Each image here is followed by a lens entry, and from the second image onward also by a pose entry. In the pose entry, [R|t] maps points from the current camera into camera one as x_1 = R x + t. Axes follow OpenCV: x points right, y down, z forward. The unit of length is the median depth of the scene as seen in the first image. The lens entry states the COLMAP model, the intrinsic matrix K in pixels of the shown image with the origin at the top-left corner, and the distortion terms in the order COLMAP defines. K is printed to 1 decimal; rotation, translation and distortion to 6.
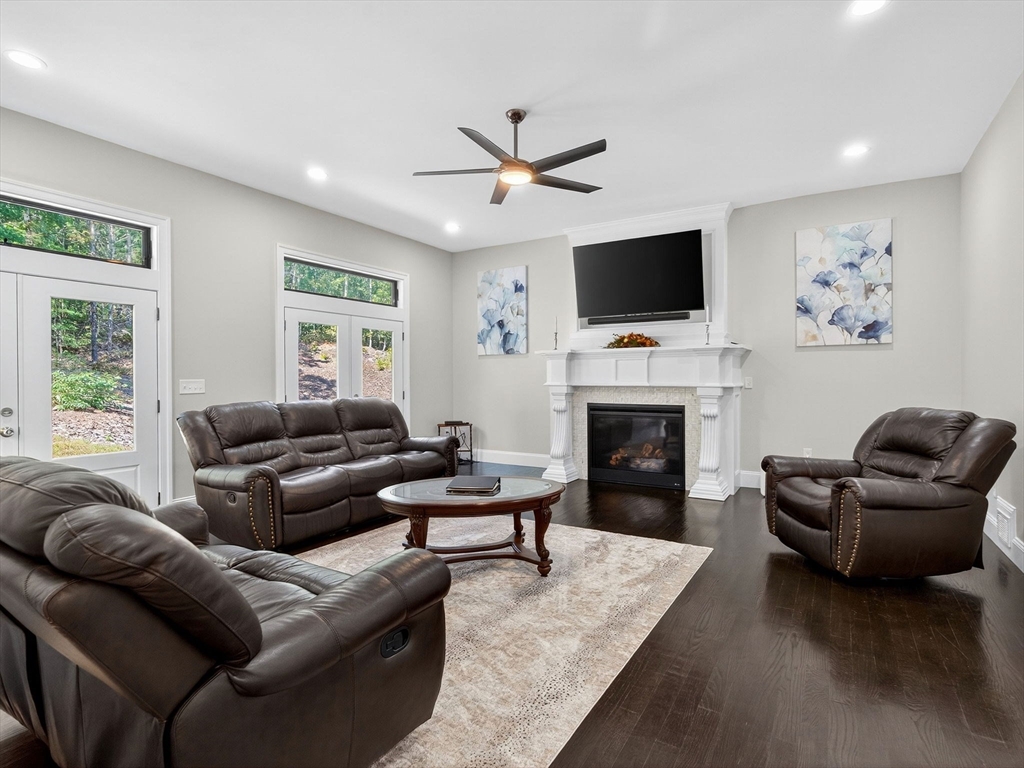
lens RADIAL K [[517.8, 0, 501.5], [0, 517.8, 383.7], [0, 0, 1]] dist [0.012410, -0.000023]
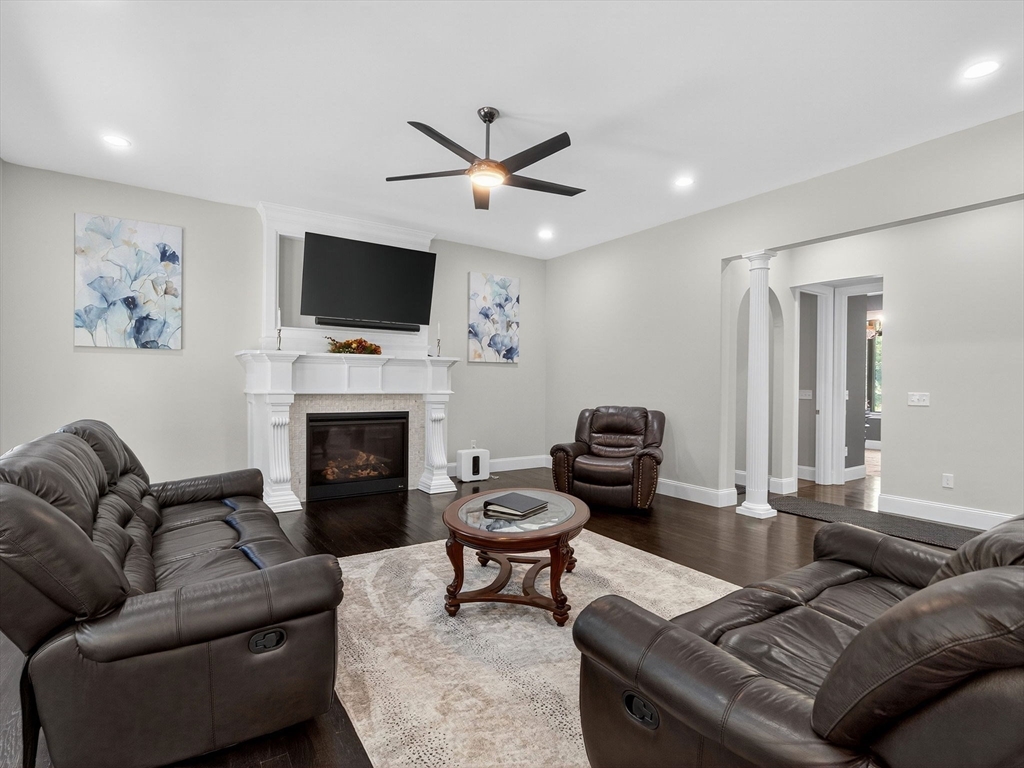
lens RADIAL K [[517.8, 0, 501.4], [0, 517.8, 384.0], [0, 0, 1]] dist [0.012410, -0.000023]
pose [[0.429282, 0.005114, 0.903156, -0.541928], [-0.001618, 0.999987, -0.004893, -0.009759], [-0.903169, 0.000639, 0.429285, 0.372879]]
